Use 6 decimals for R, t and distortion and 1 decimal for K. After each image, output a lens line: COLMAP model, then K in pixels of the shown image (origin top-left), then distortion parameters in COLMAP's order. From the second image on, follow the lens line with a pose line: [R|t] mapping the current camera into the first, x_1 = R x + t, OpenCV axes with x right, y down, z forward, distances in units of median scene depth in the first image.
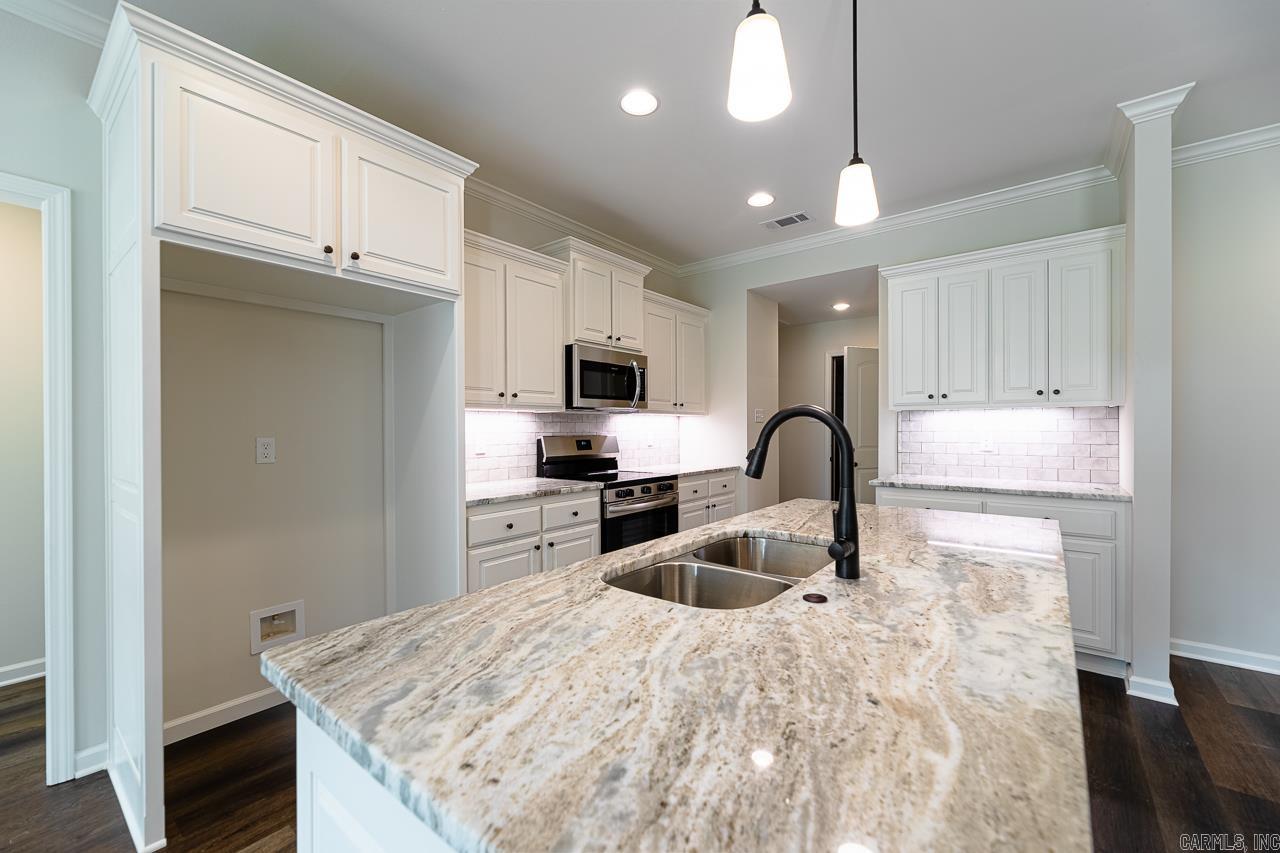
lens RADIAL K [[514.7, 0, 644.8], [0, 514.7, 429.3], [0, 0, 1]] dist [-0.002627, -0.000148]
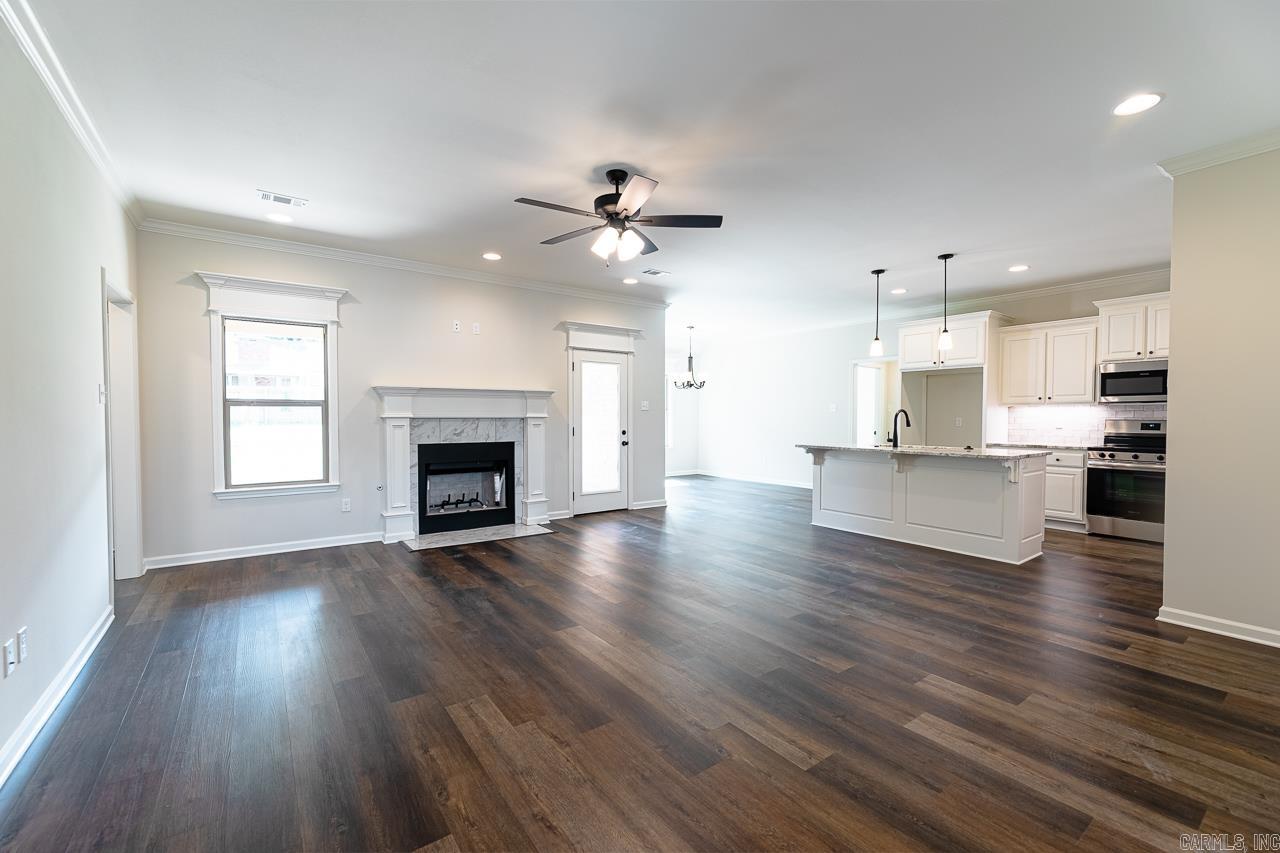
lens RADIAL K [[534.9, 0, 643.4], [0, 534.9, 429.6], [0, 0, 1]] dist [-0.004041, -0.000283]
pose [[-0.266895, 0.028347, -0.963309, 2.112913], [-0.003400, 0.999533, 0.030355, -0.002136], [0.963720, 0.011377, -0.266674, 0.046833]]
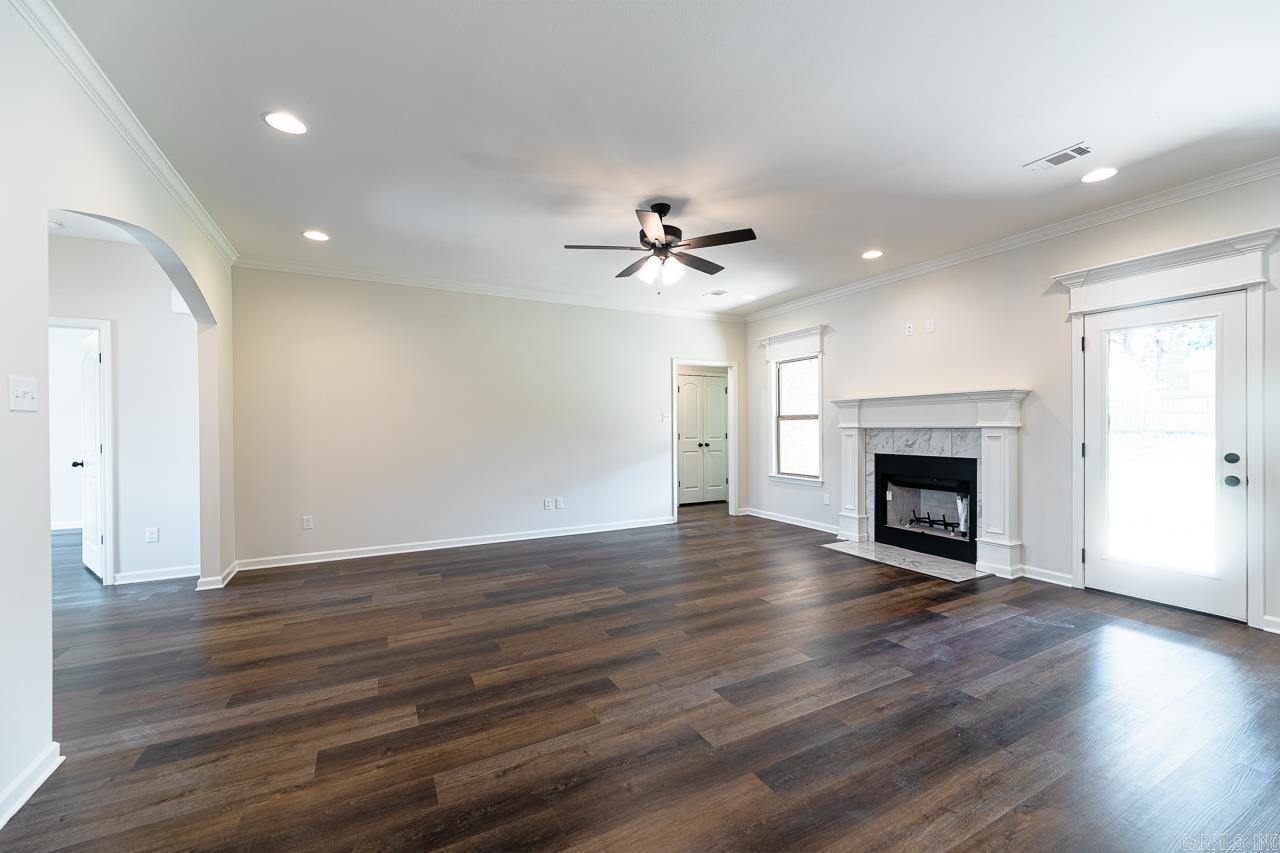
lens RADIAL K [[514.7, 0, 644.8], [0, 514.7, 429.3], [0, 0, 1]] dist [-0.002627, -0.000148]
pose [[-0.917083, 0.008692, 0.398601, 0.594224], [0.011513, 0.999923, 0.004684, 0.002580], [-0.398530, 0.008885, -0.917112, 0.797838]]
